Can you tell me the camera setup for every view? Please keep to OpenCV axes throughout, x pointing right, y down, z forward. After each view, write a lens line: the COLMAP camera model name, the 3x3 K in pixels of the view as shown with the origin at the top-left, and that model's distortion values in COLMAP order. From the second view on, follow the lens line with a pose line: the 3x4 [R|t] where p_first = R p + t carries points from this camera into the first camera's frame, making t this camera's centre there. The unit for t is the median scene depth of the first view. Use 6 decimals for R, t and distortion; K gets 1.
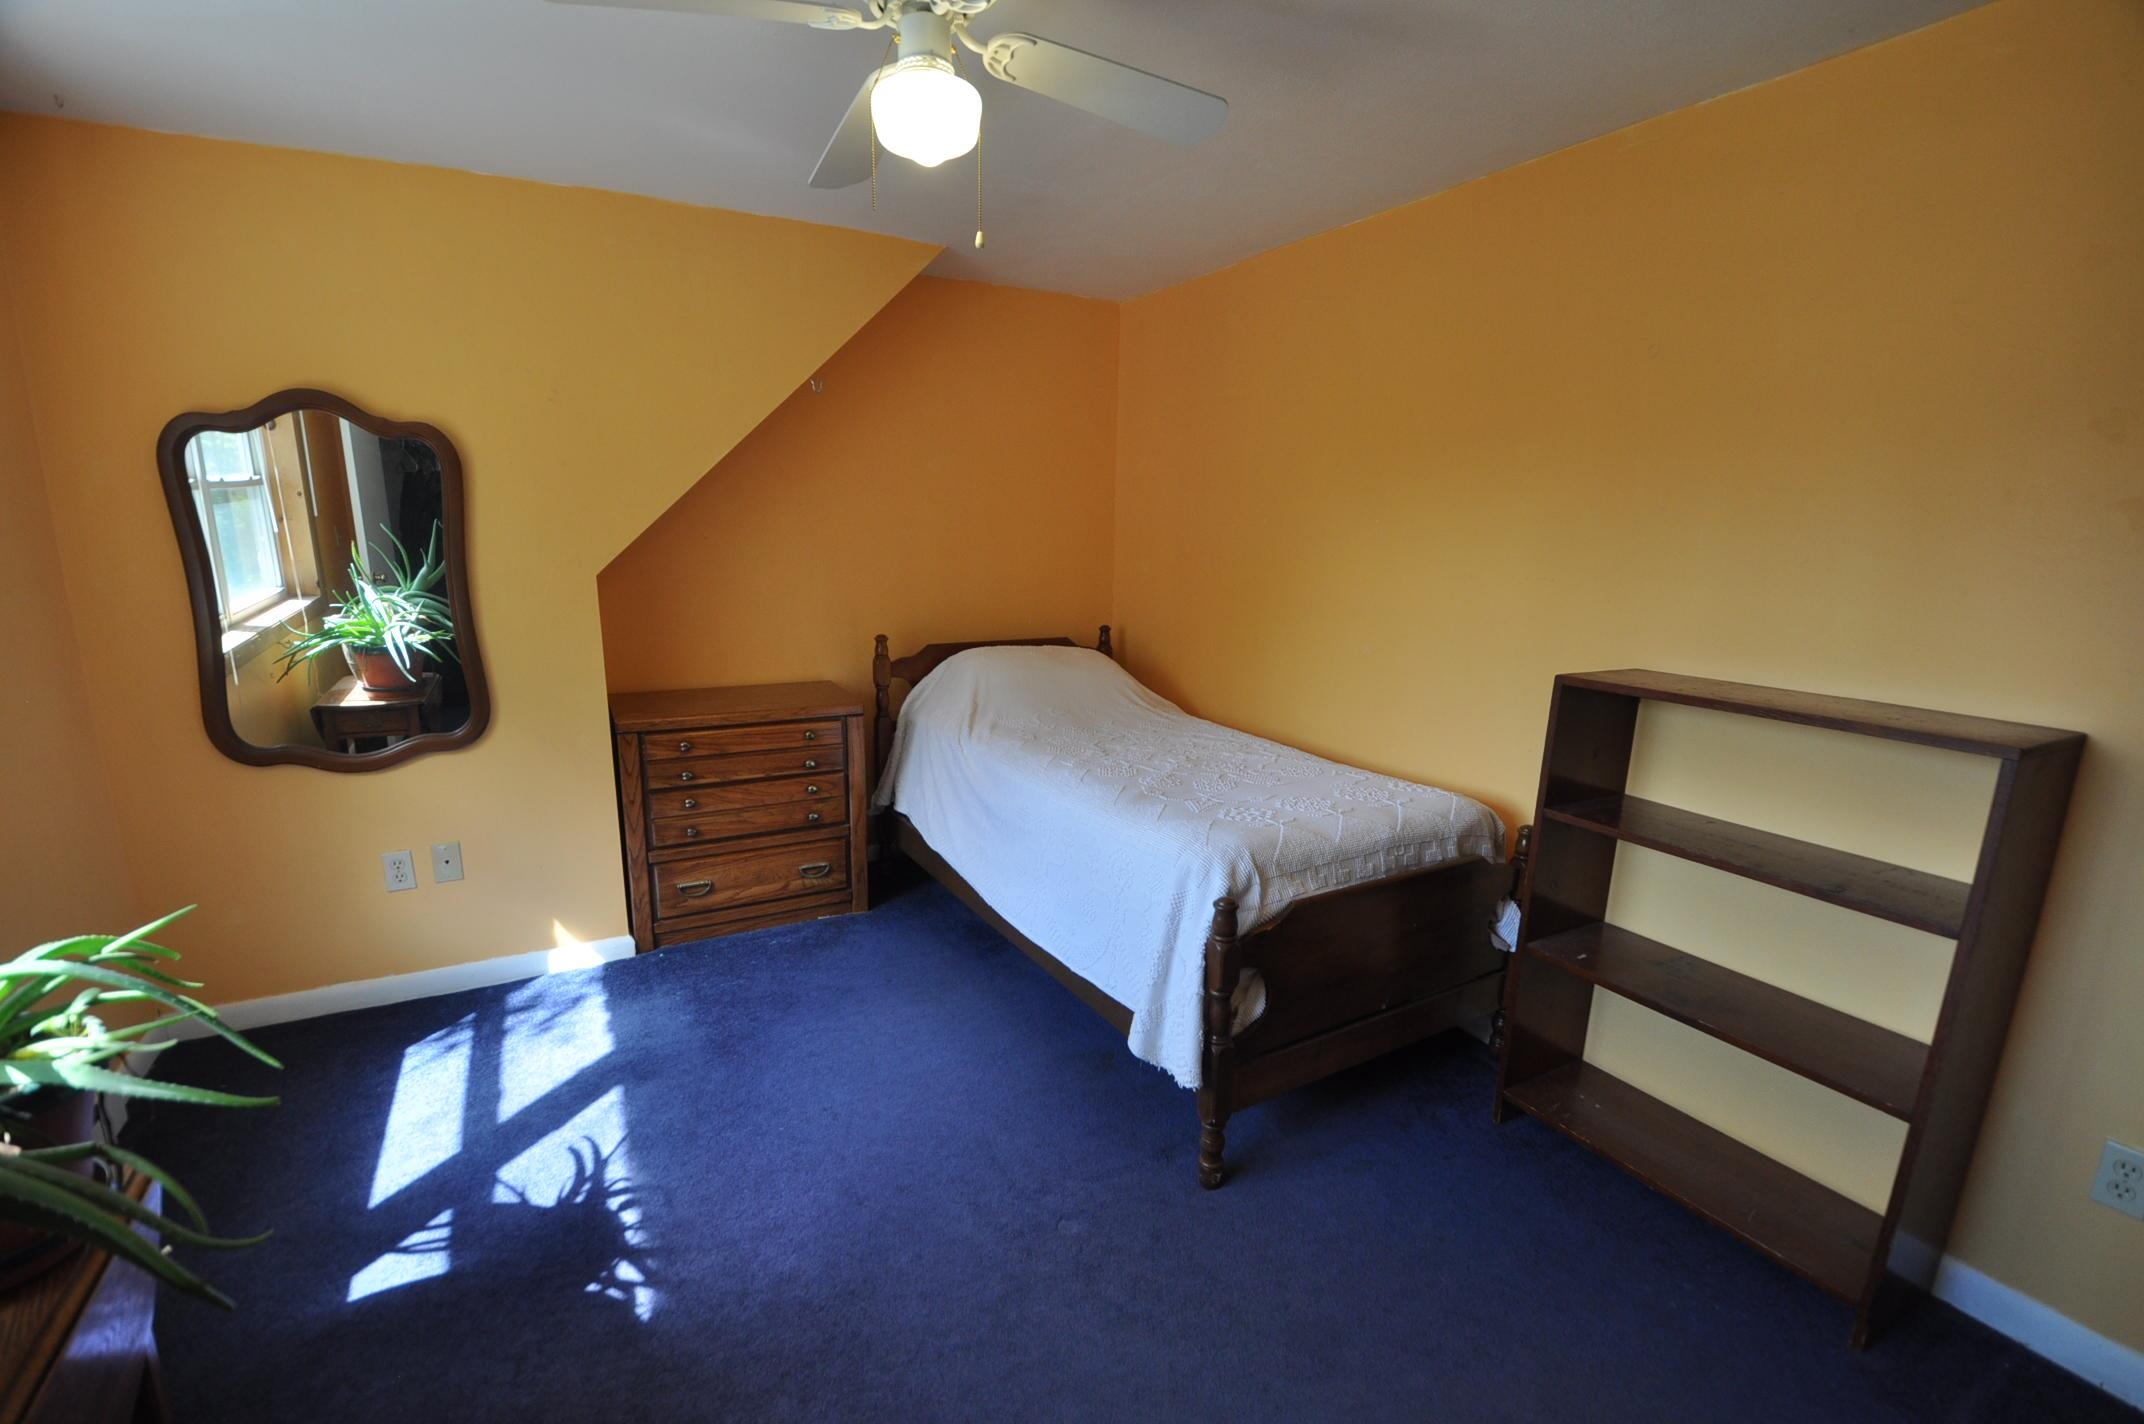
lens RADIAL K [[938.2, 0, 1074.3], [0, 938.2, 730.6], [0, 0, 1]] dist [0.004828, -0.016360]
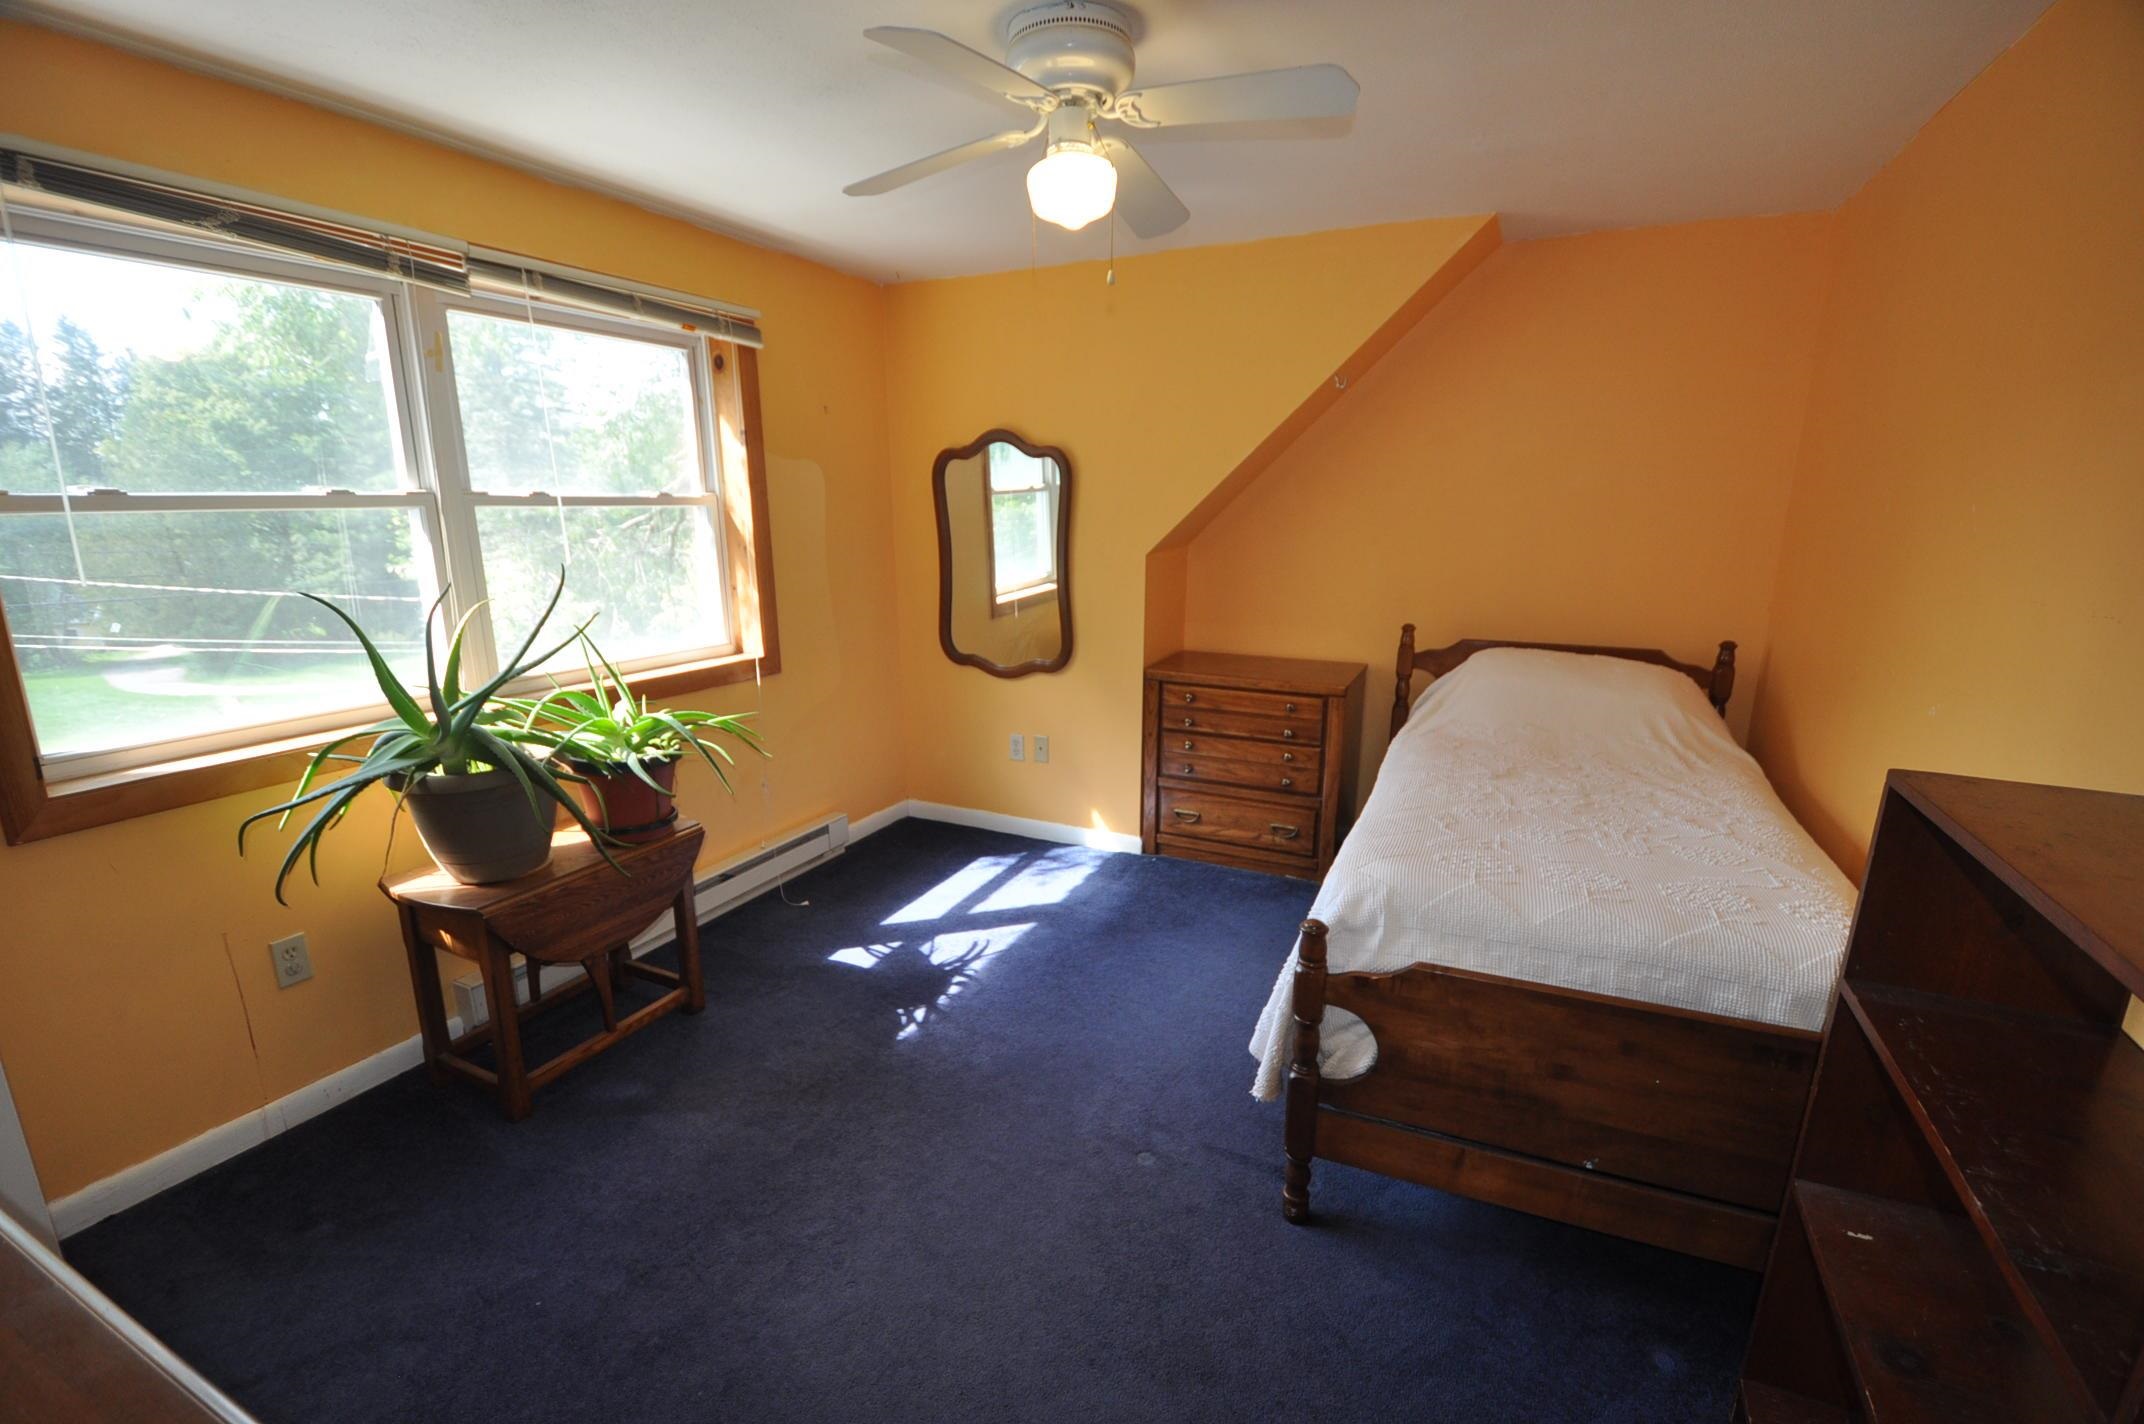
lens RADIAL K [[934.2, 0, 1073.2], [0, 934.2, 736.9], [0, 0, 1]] dist [0.019890, -0.026122]
pose [[0.578093, 0.184305, -0.794883, 0.470689], [-0.166861, 0.980273, 0.105937, -0.036886], [0.798727, 0.071393, 0.597442, 0.157468]]
